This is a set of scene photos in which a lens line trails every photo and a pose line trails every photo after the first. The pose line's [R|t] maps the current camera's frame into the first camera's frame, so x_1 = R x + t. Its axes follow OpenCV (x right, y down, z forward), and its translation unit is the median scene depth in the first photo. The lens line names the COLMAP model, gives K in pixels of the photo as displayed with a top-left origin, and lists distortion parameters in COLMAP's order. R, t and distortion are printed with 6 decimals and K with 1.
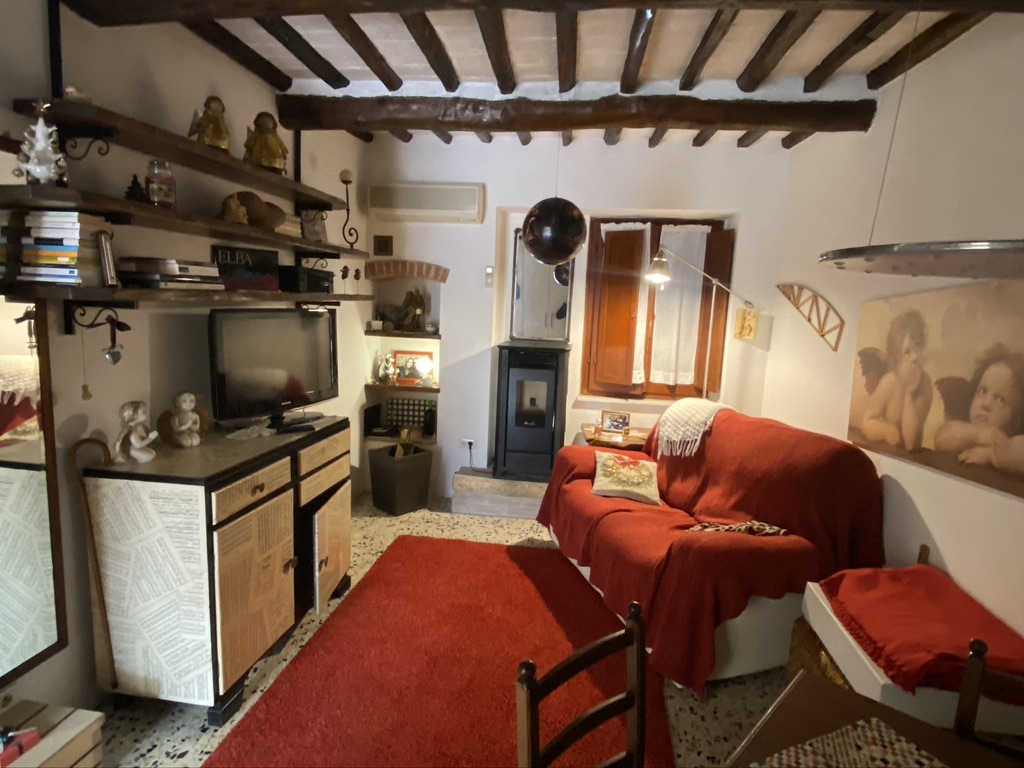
lens RADIAL K [[595.9, 0, 508.9], [0, 595.9, 383.2], [0, 0, 1]] dist [0.063410, -0.071429]
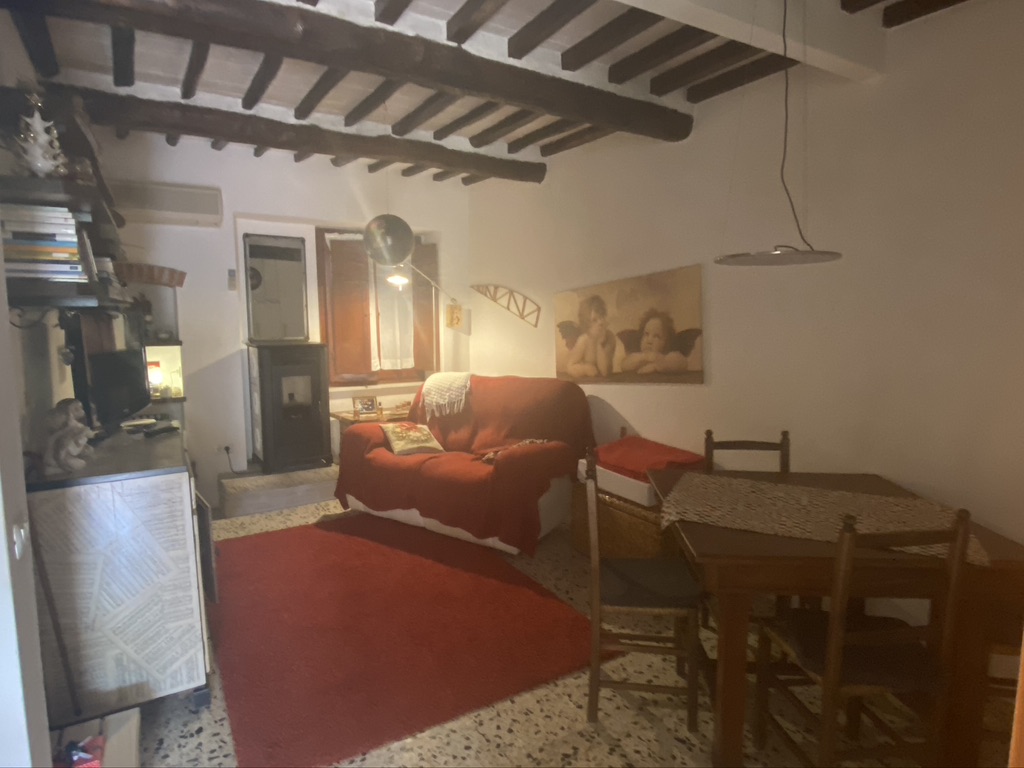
lens RADIAL K [[595.9, 0, 508.9], [0, 595.9, 383.2], [0, 0, 1]] dist [0.063410, -0.071429]
pose [[0.775125, -0.114781, 0.621294, -0.486482], [0.125611, 0.991725, 0.026504, 0.040836], [-0.619195, 0.057497, 0.783129, -0.127236]]
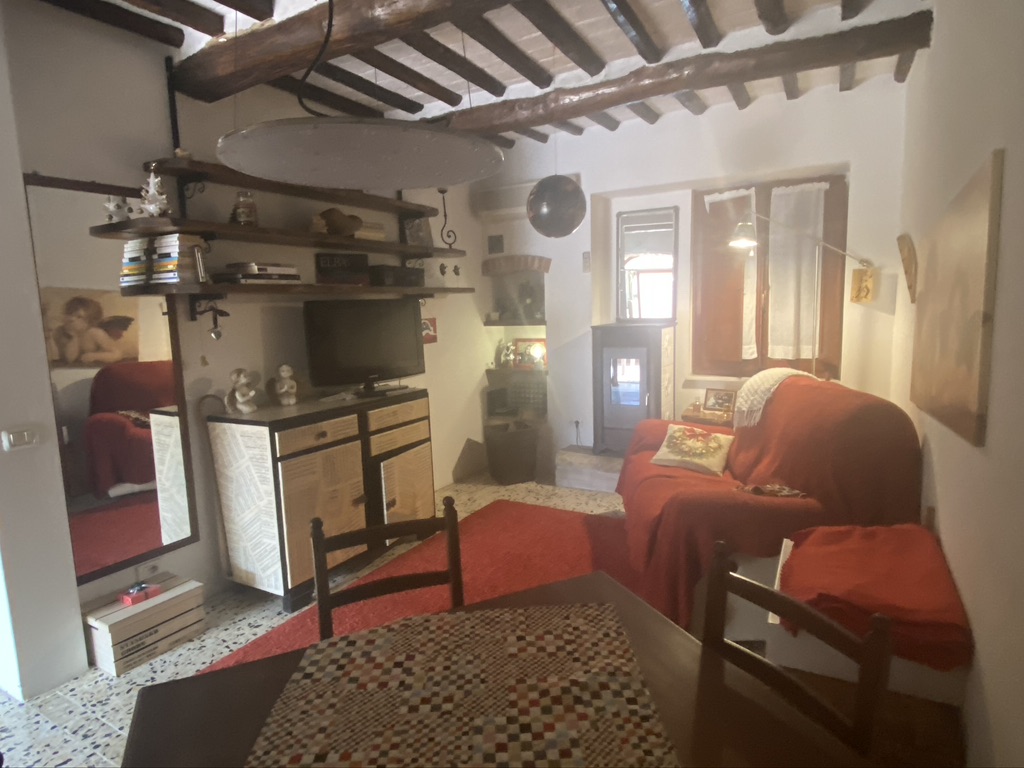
lens RADIAL K [[595.9, 0, 508.9], [0, 595.9, 383.2], [0, 0, 1]] dist [0.063410, -0.071429]
pose [[0.925512, -0.022137, -0.378070, 0.347647], [0.018092, 0.999735, -0.014249, 0.069504], [0.378285, 0.006348, 0.925667, -0.030382]]
